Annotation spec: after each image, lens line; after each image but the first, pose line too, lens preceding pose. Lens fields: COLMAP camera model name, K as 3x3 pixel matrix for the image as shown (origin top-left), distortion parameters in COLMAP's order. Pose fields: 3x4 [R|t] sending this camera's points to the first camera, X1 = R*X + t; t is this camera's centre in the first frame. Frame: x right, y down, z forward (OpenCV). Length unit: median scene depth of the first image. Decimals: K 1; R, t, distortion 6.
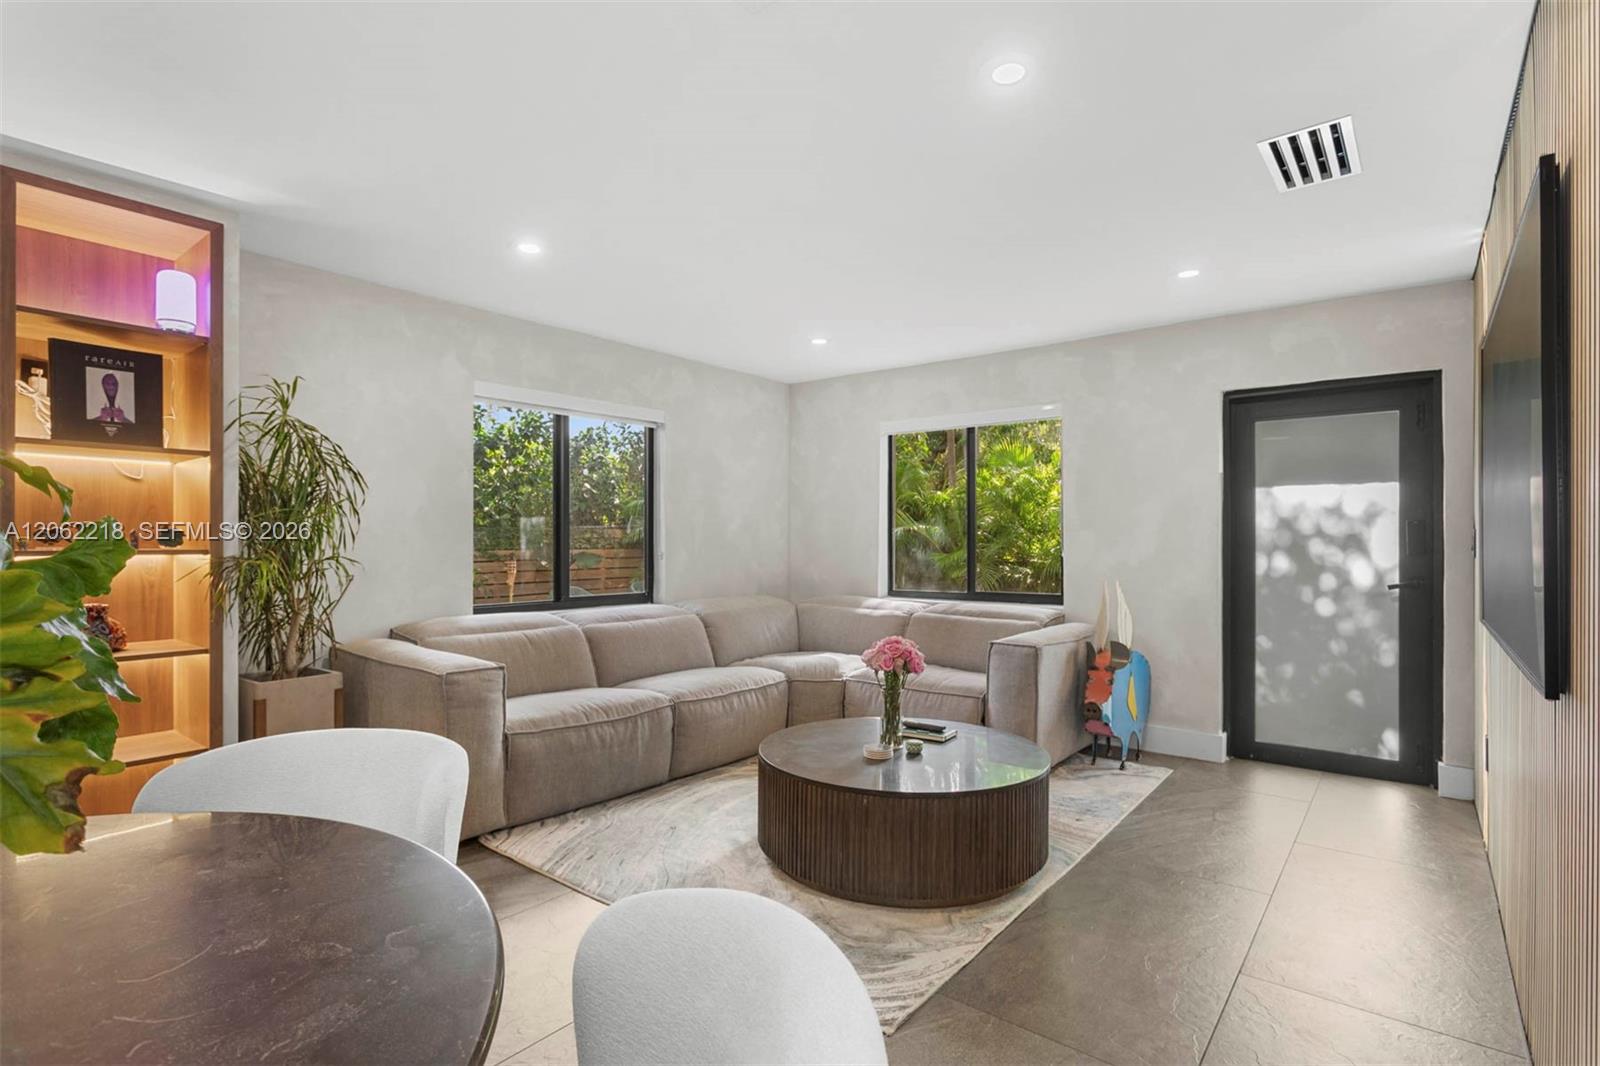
lens RADIAL K [[813.8, 0, 795.0], [0, 813.8, 546.0], [0, 0, 1]] dist [-0.015781, -0.000177]
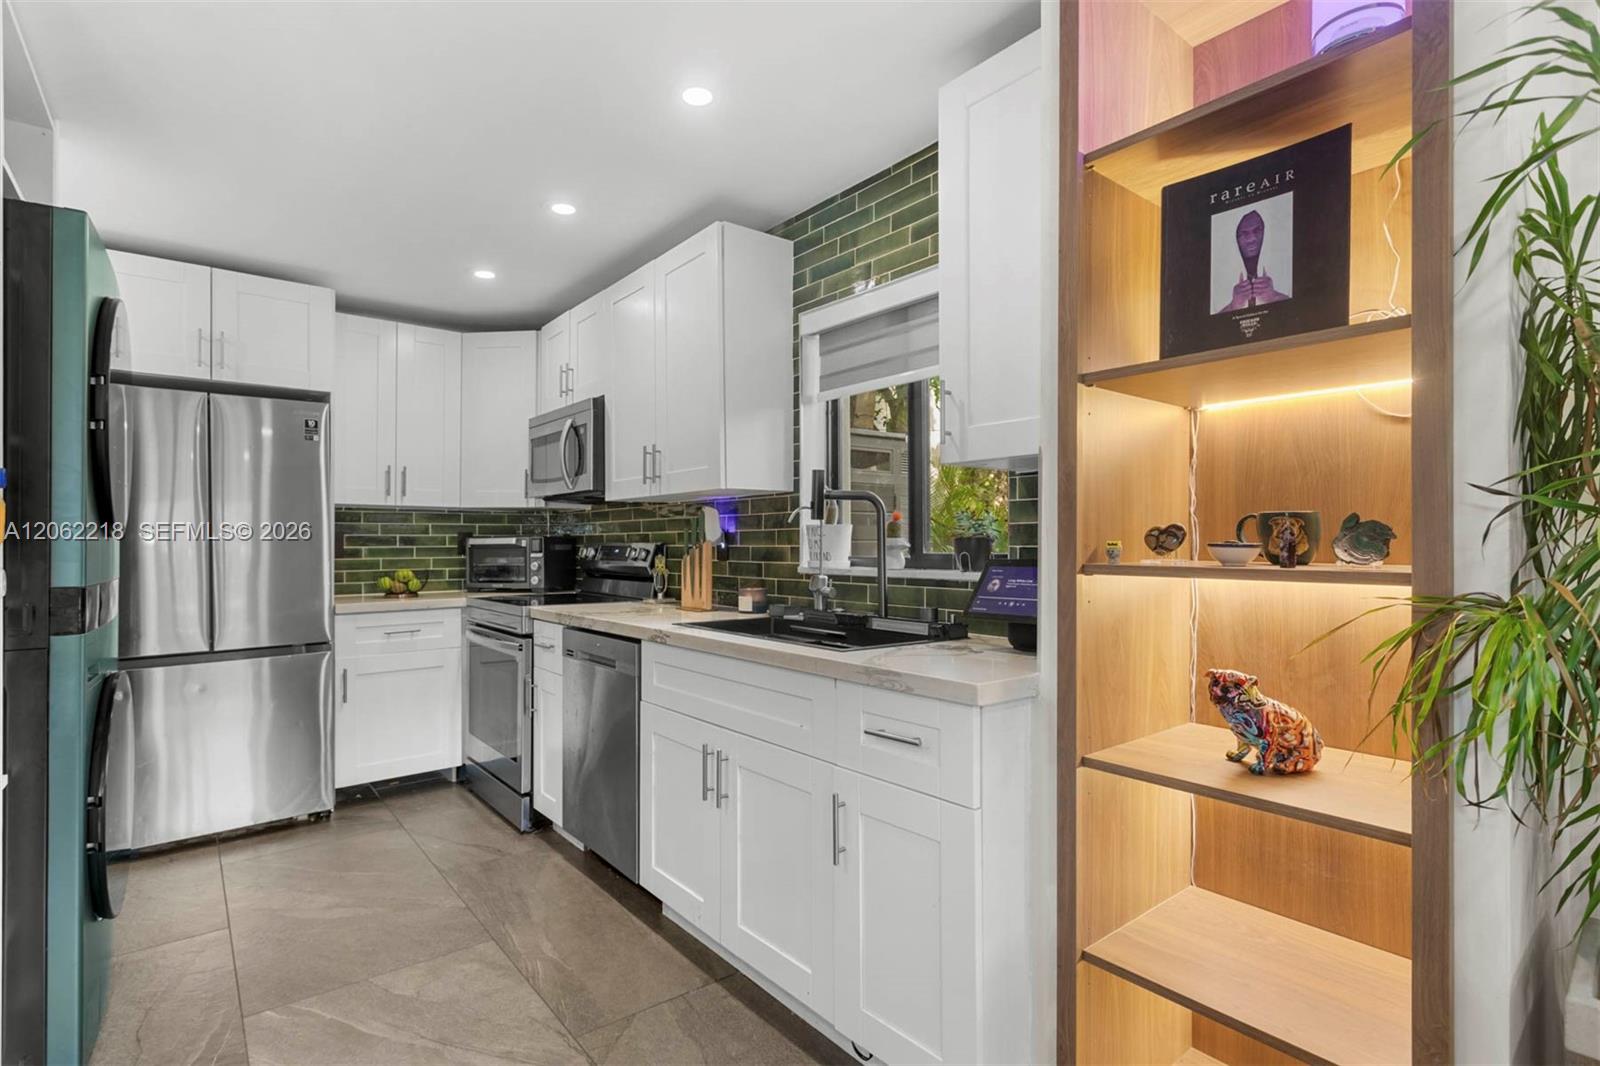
lens RADIAL K [[794.4, 0, 806.7], [0, 794.4, 534.0], [0, 0, 1]] dist [-0.001698, -0.000332]
pose [[-0.234338, -0.017061, -0.972006, -0.259641], [-0.013676, 0.999805, -0.014252, -0.004020], [0.972059, 0.009954, -0.234525, 0.700903]]
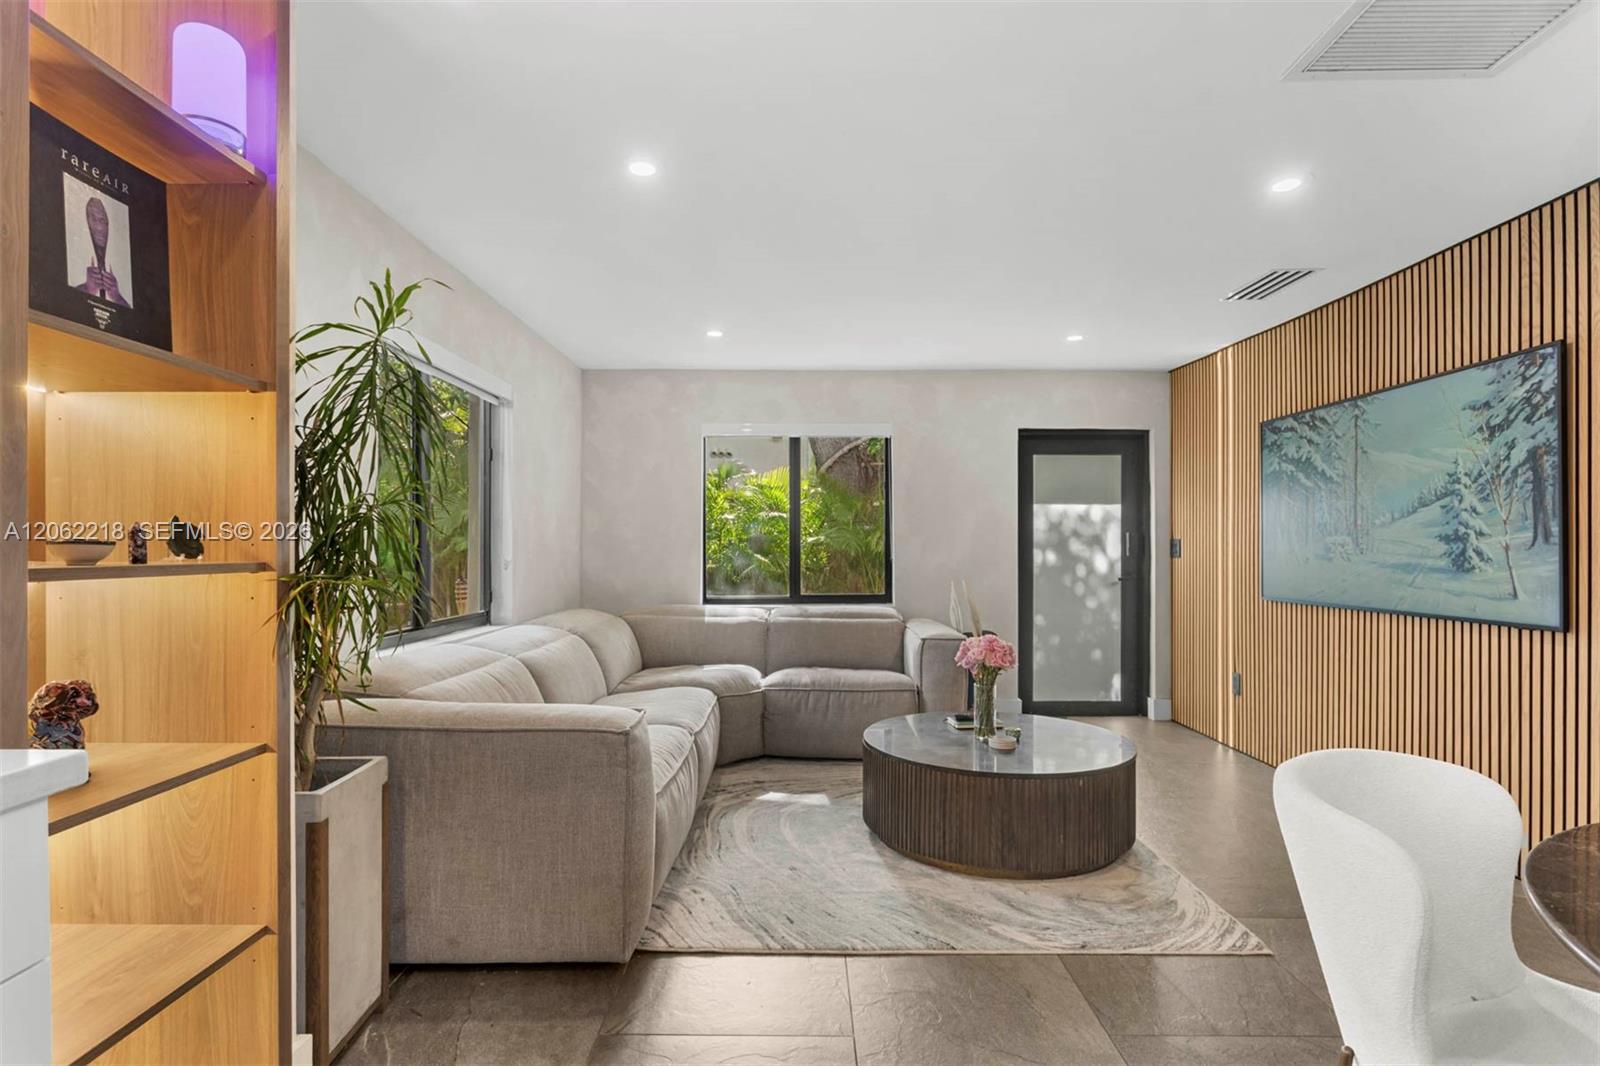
lens RADIAL K [[813.8, 0, 802.6], [0, 813.8, 553.8], [0, 0, 1]] dist [-0.015781, -0.000177]
pose [[0.783750, -0.016865, 0.620848, -0.677482], [0.017840, 0.999830, 0.004638, 0.002648], [-0.620820, 0.007441, 0.783918, 0.300682]]
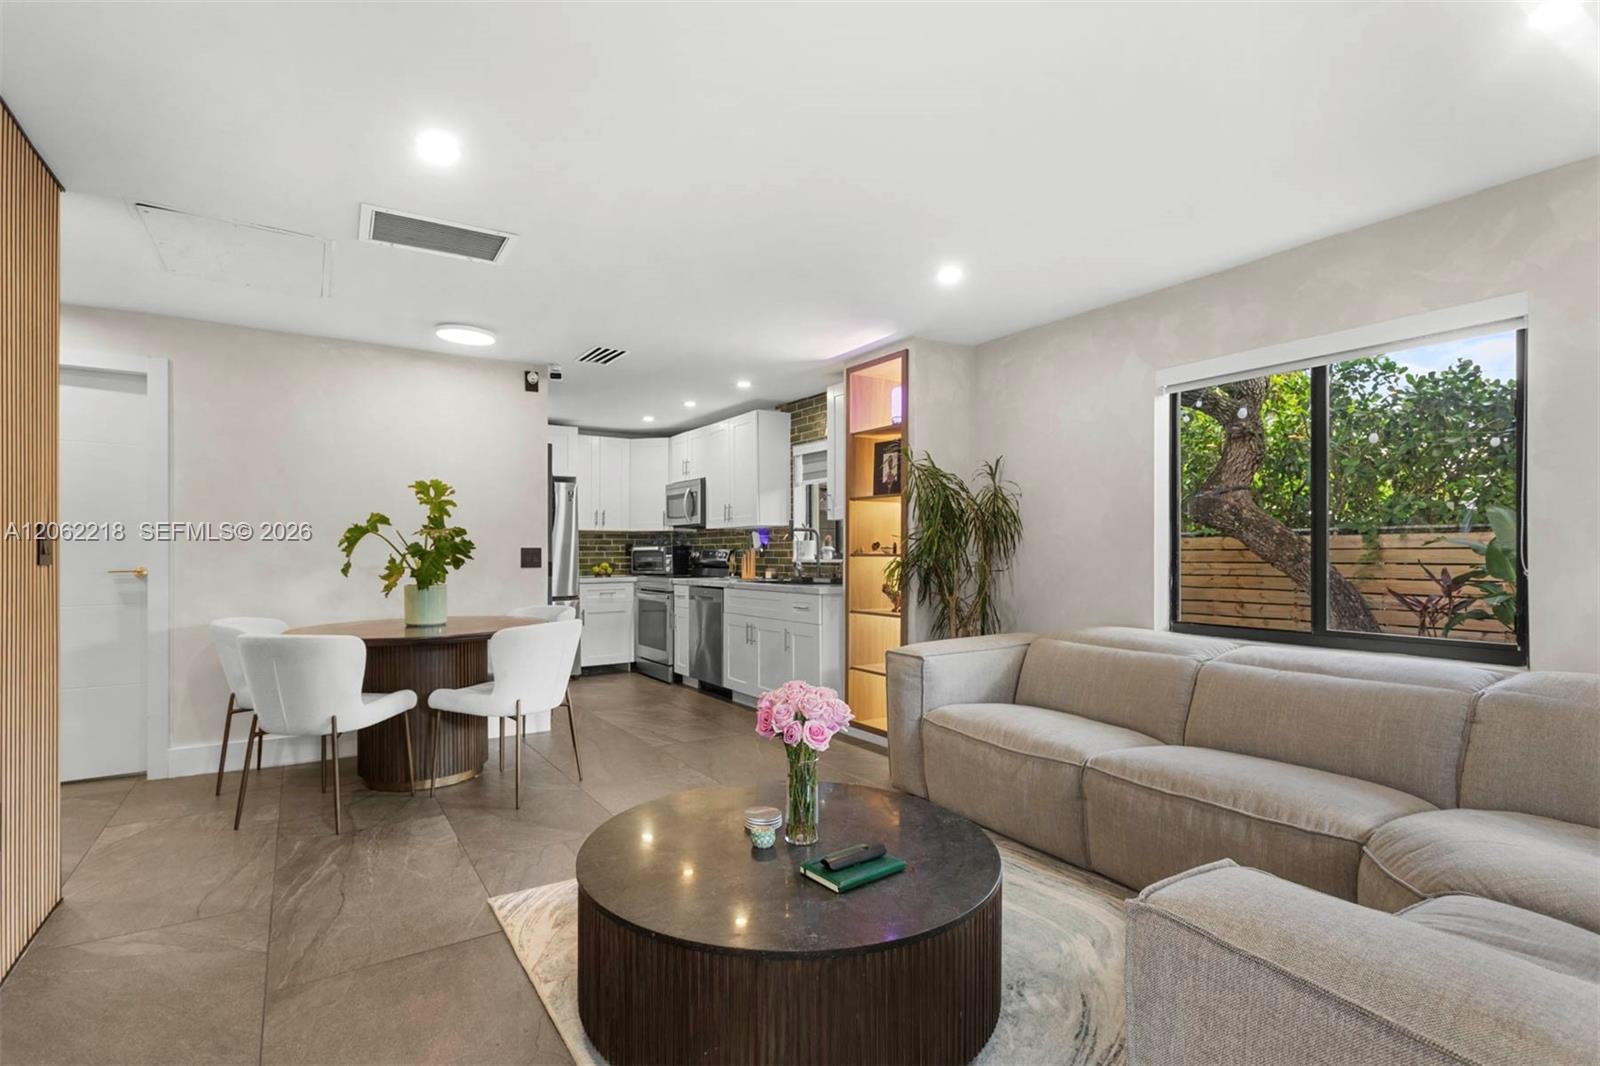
lens RADIAL K [[794.4, 0, 797.7], [0, 794.4, 547.9], [0, 0, 1]] dist [-0.001698, -0.000332]
pose [[-0.339267, -0.012791, -0.940603, 0.720630], [-0.014465, 0.999860, -0.008379, 0.007382], [0.940579, 0.010763, -0.339404, 1.159104]]
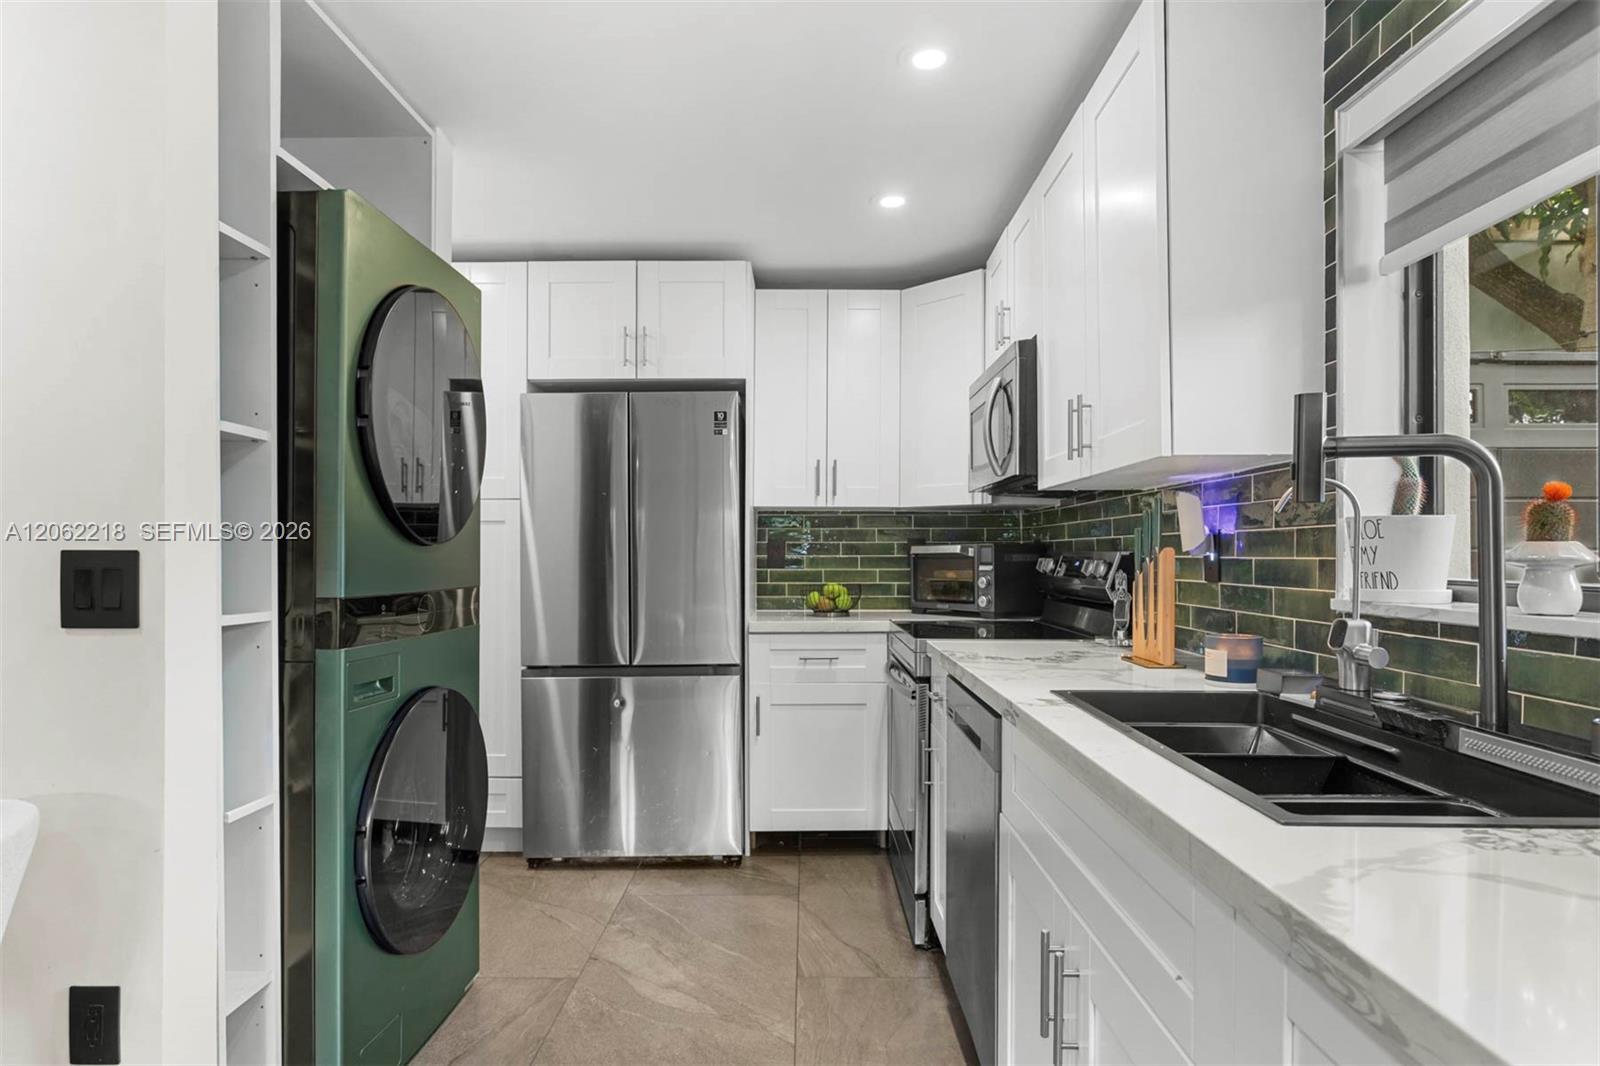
lens RADIAL K [[906.1, 0, 786.6], [0, 906.1, 549.9], [0, 0, 1]] dist [-0.008552, 0.004942]
pose [[-0.802551, -0.009702, -0.596505, -0.544747], [-0.015502, 0.999869, 0.004594, -0.005510], [0.596382, 0.012934, -0.802596, 0.715134]]
